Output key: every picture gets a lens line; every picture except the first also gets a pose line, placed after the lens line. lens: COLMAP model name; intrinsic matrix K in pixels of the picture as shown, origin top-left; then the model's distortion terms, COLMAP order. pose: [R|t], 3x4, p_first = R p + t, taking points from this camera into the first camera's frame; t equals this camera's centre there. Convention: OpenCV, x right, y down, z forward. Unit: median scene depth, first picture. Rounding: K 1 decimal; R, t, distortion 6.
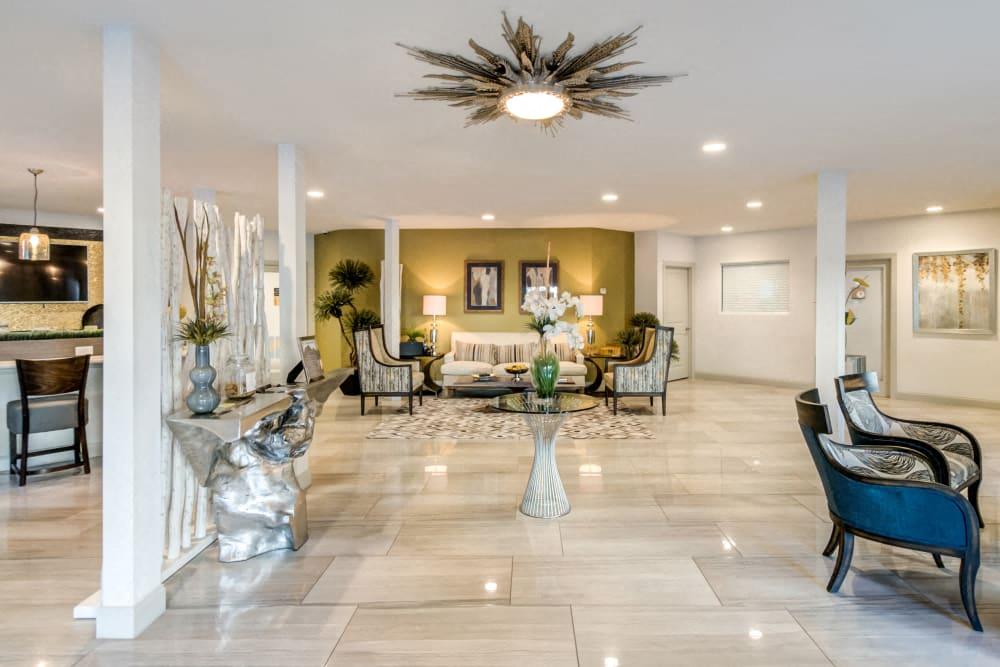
lens RADIAL K [[518.4, 0, 499.6], [0, 518.4, 307.2], [0, 0, 1]] dist [-0.000601, -0.000180]
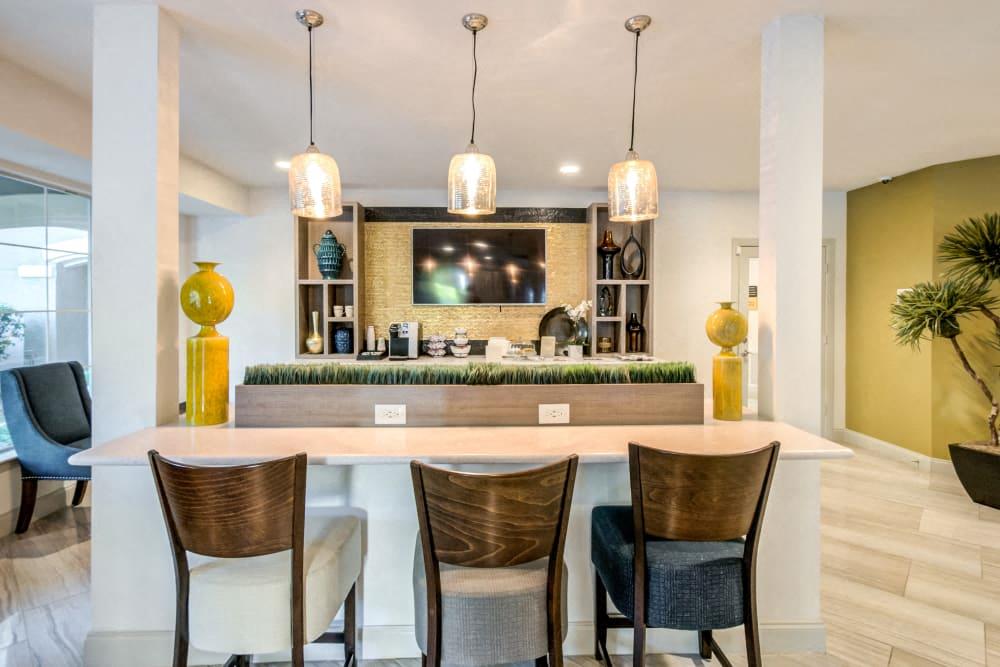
lens RADIAL K [[518.4, 0, 499.6], [0, 518.4, 307.2], [0, 0, 1]] dist [-0.000601, -0.000180]
pose [[0.737692, 0.005248, -0.675117, -0.318393], [-0.009898, 0.999946, -0.003042, -0.002523], [0.675065, 0.008926, 0.737705, 0.380329]]
